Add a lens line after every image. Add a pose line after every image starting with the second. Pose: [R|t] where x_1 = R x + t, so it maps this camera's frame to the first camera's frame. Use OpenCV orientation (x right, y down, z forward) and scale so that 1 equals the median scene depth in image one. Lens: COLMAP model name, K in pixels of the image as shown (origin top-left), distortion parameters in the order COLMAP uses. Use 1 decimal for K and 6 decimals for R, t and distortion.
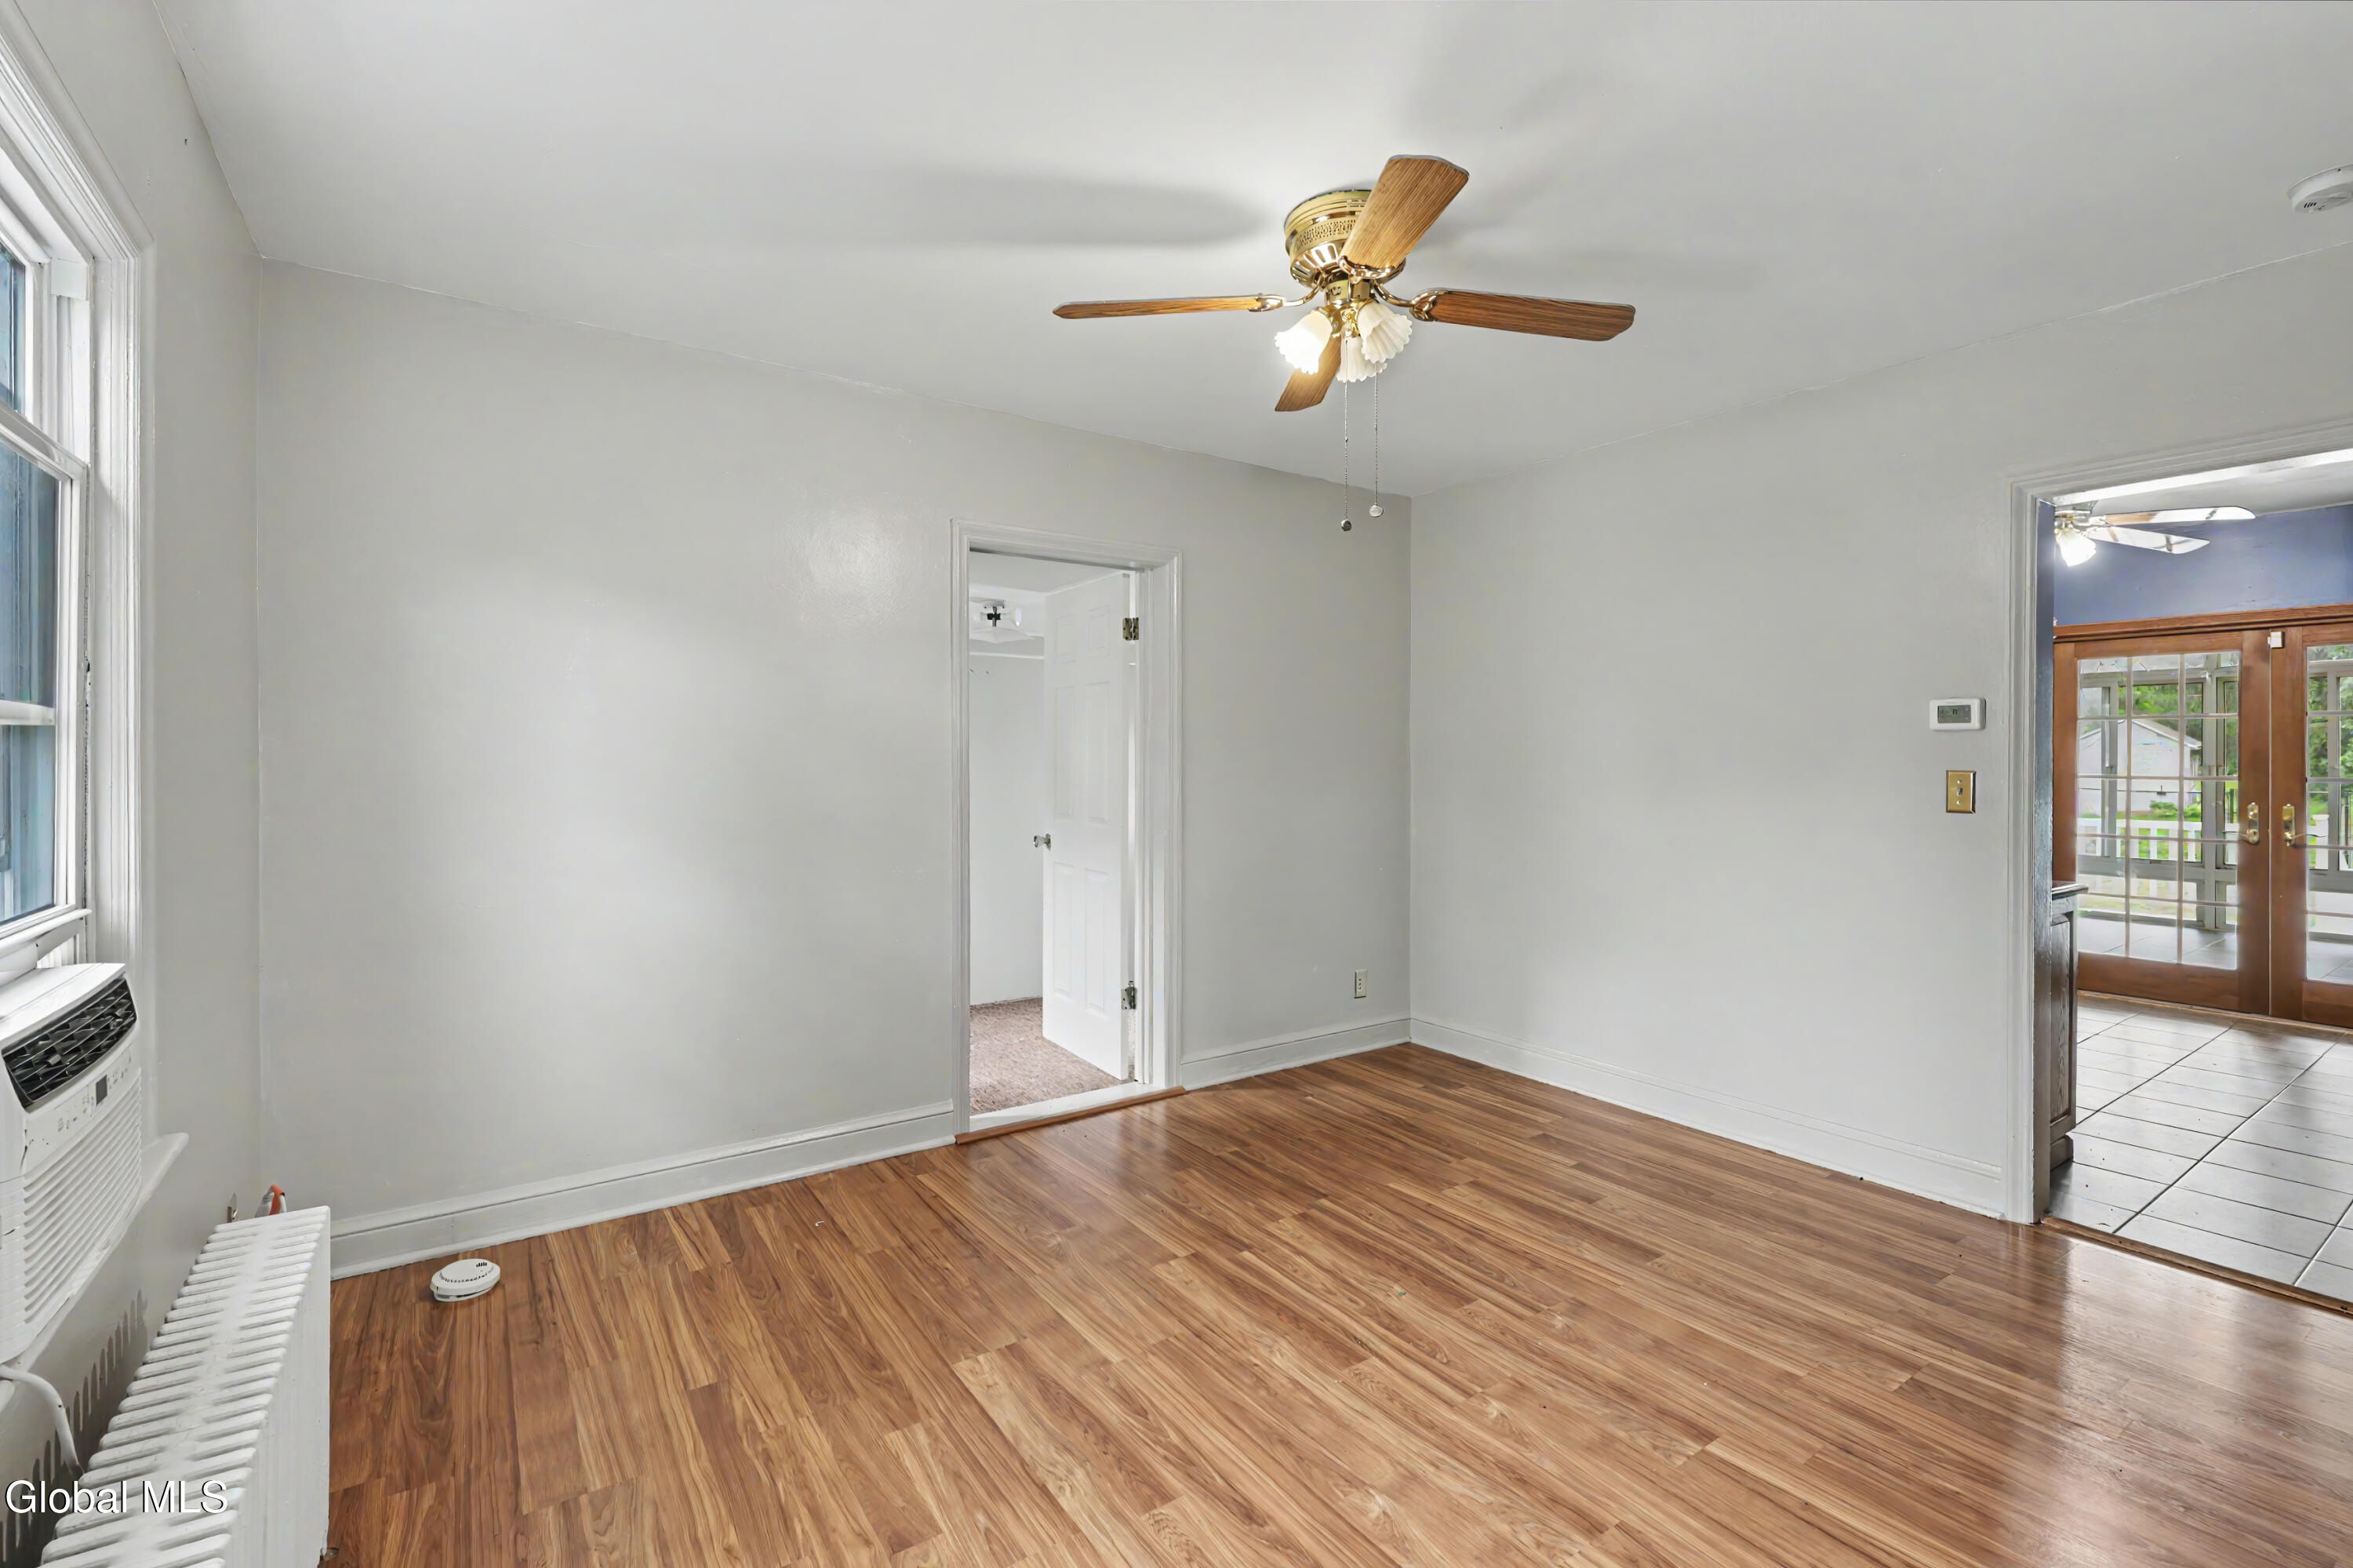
lens RADIAL K [[1059.3, 0, 1191.6], [0, 1059.3, 759.1], [0, 0, 1]] dist [-0.000226, -0.000422]
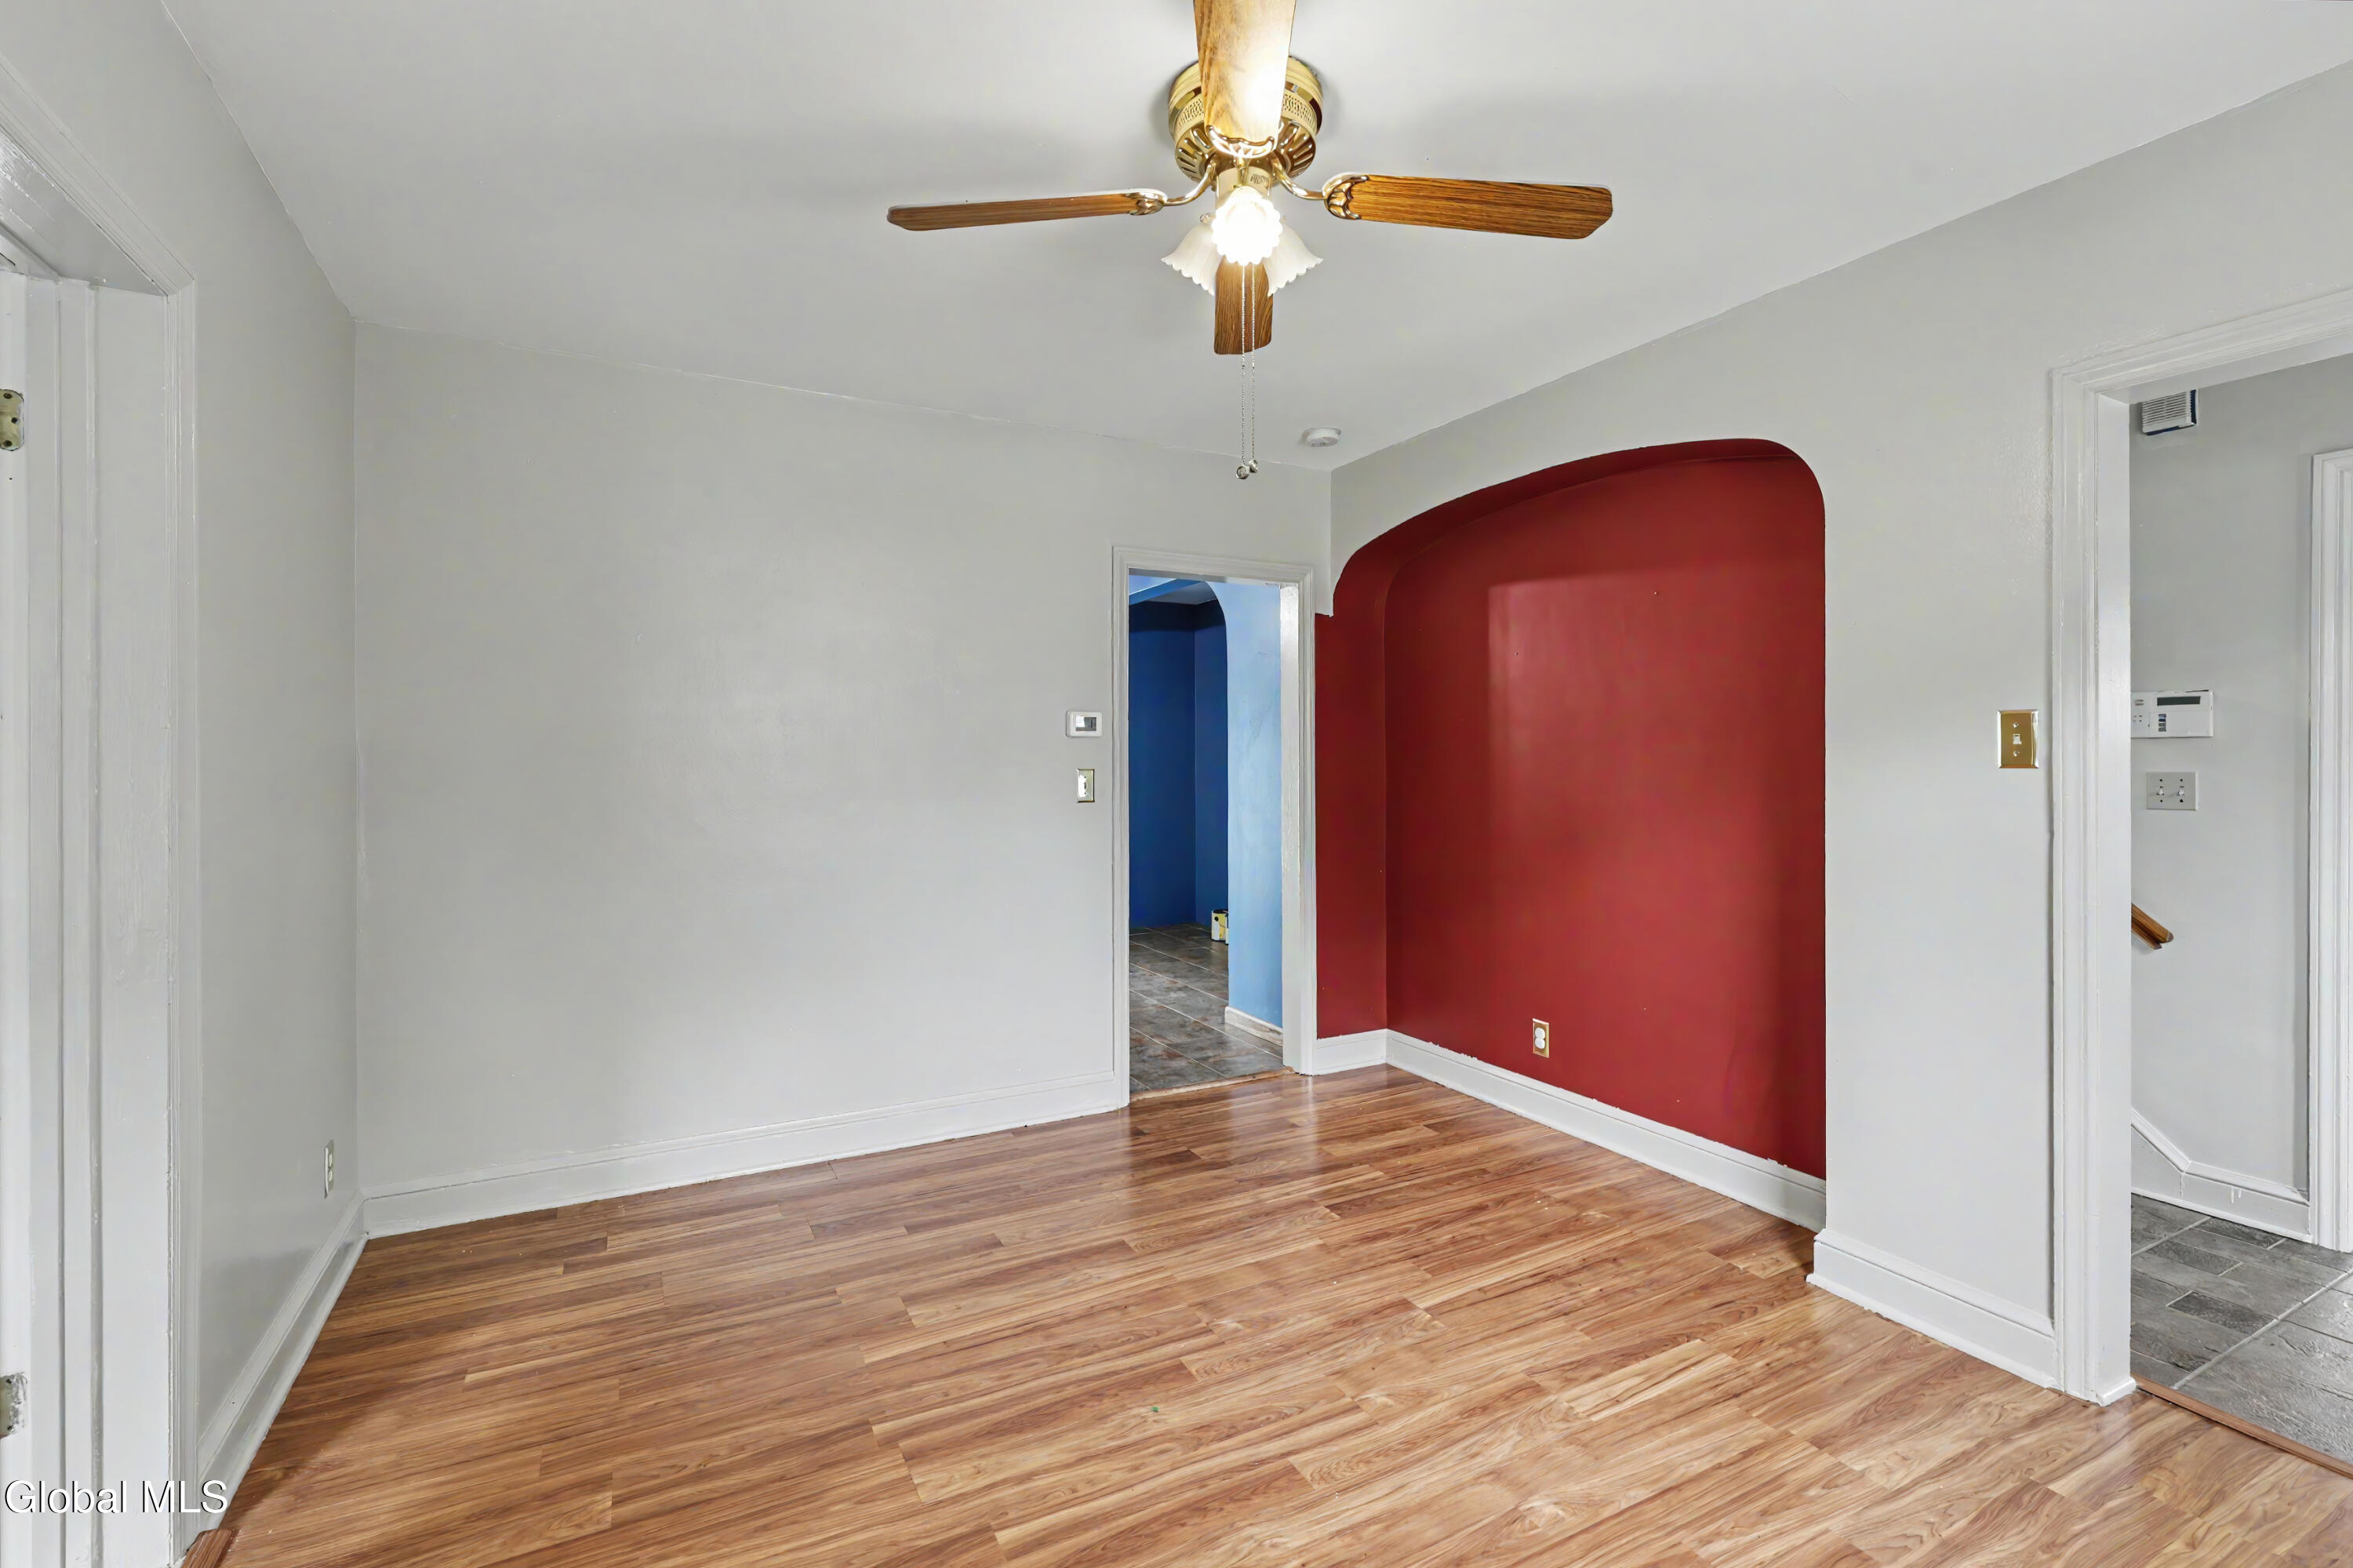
lens RADIAL K [[1059.3, 0, 1185.8], [0, 1059.3, 766.8], [0, 0, 1]] dist [-0.000226, -0.000422]
pose [[0.114489, -0.008240, 0.993390, -0.524105], [0.005917, 0.999954, 0.007612, -0.000389], [-0.993407, 0.005007, 0.114532, 0.754502]]
